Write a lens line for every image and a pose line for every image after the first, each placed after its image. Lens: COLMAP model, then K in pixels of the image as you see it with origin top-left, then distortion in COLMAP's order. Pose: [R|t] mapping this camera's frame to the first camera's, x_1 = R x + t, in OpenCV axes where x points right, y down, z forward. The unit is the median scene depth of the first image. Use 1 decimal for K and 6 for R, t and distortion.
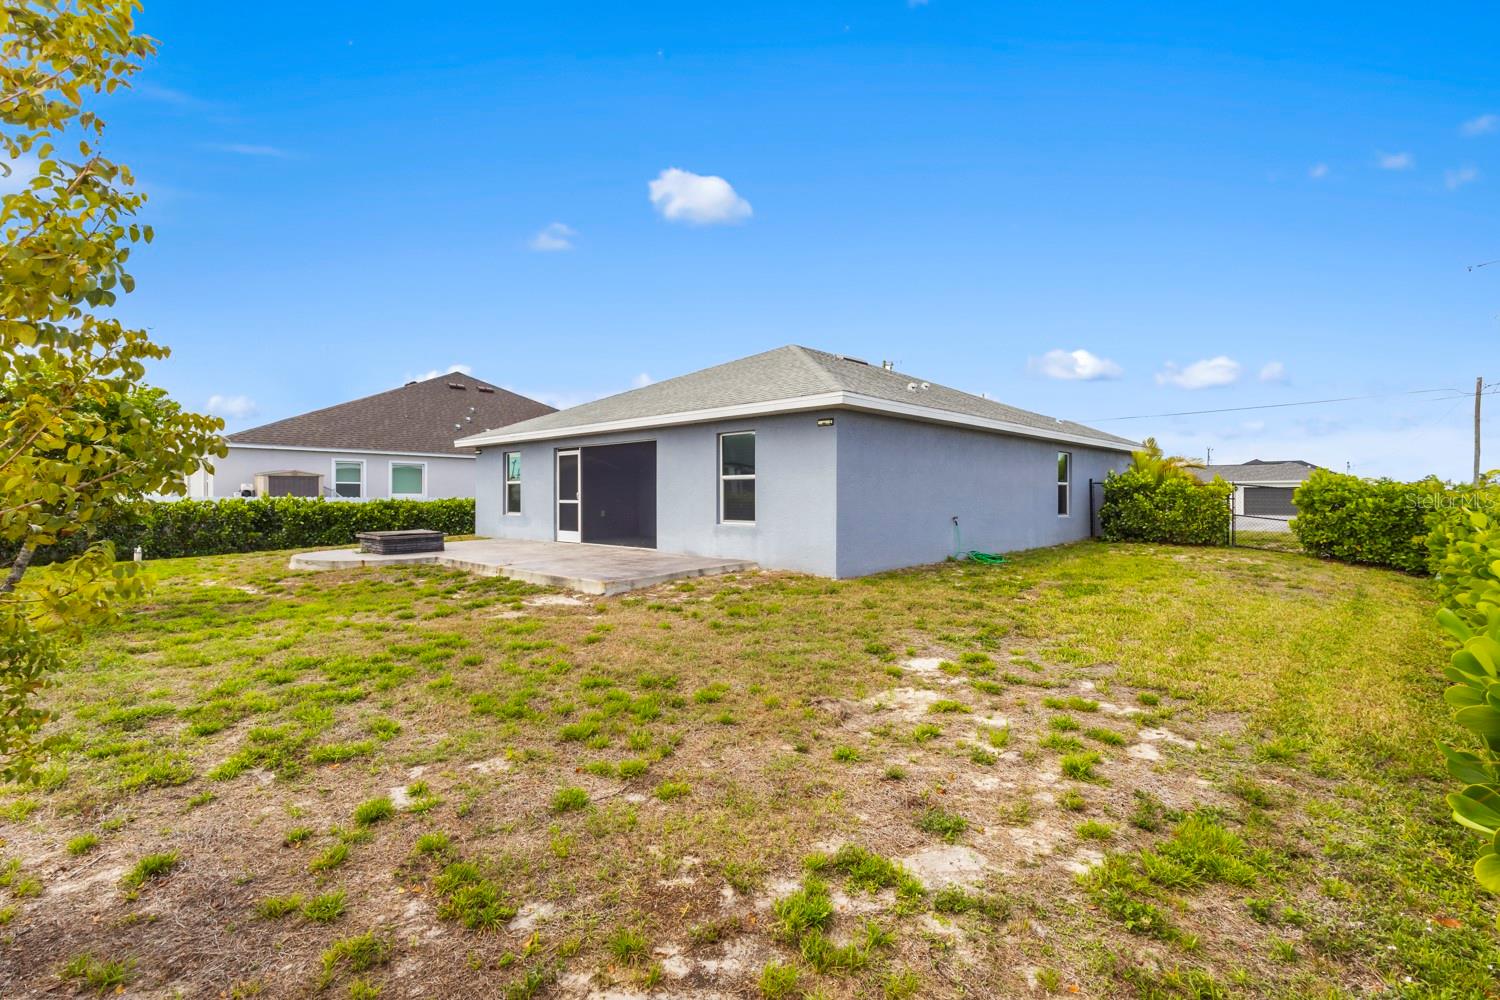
lens RADIAL K [[692.7, 0, 741.6], [0, 692.7, 507.2], [0, 0, 1]] dist [-0.002810, 0.002213]
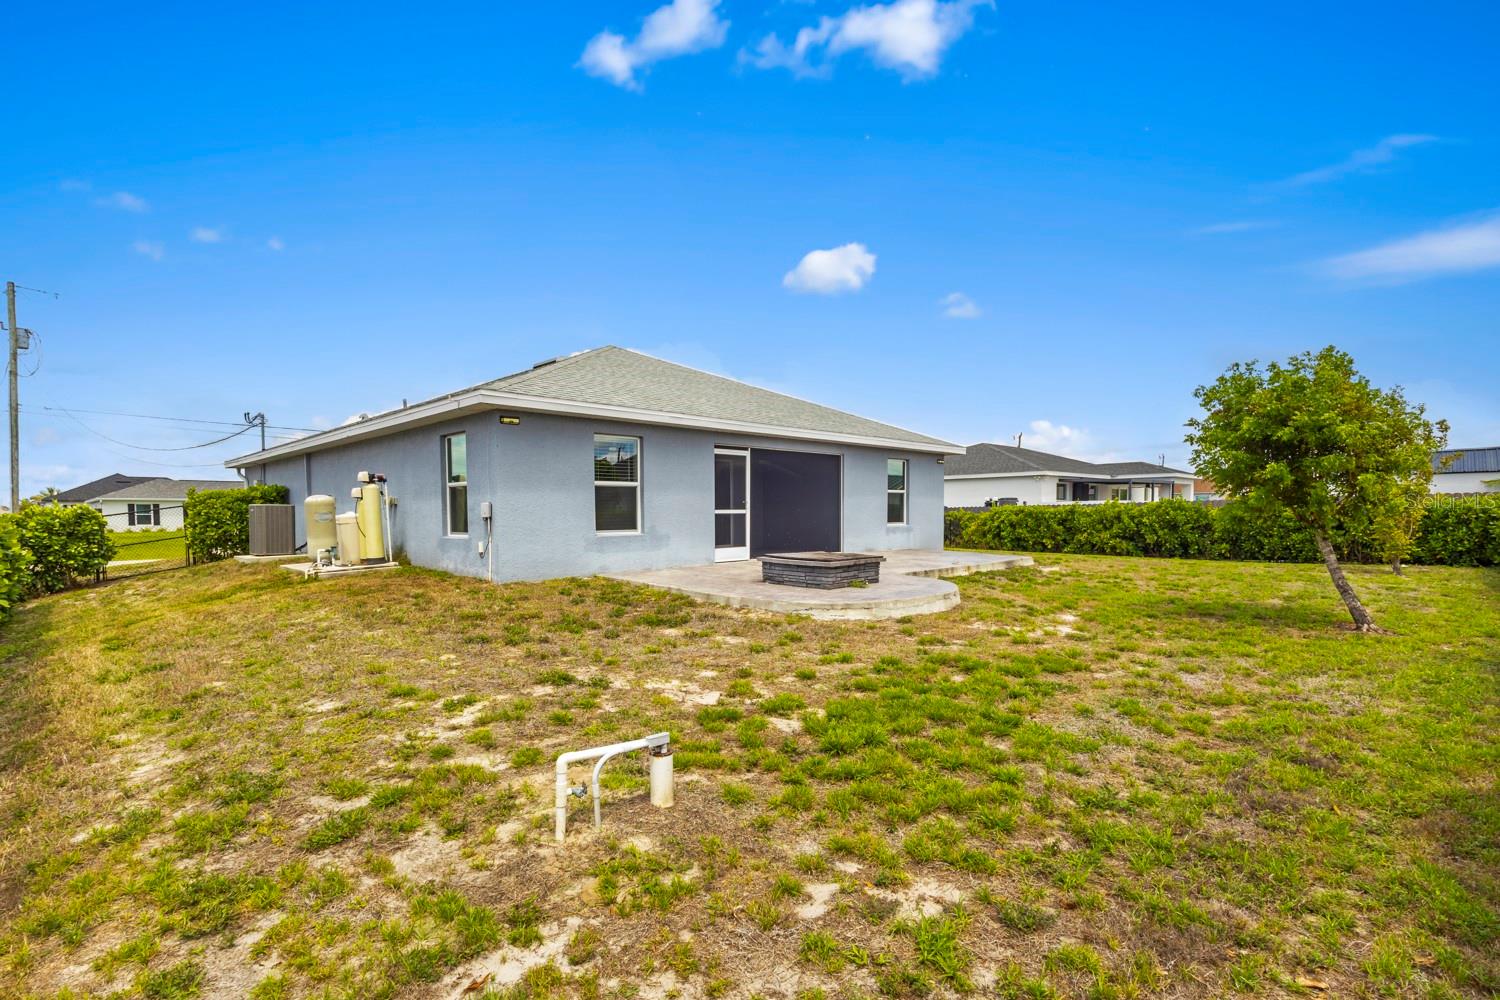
lens RADIAL K [[692.7, 0, 743.1], [0, 692.7, 506.2], [0, 0, 1]] dist [-0.002810, 0.002213]
pose [[0.011780, -0.002714, 0.999927, -1.084607], [0.012641, 0.999917, 0.002565, -0.016603], [-0.999851, 0.012610, 0.011813, 0.990782]]
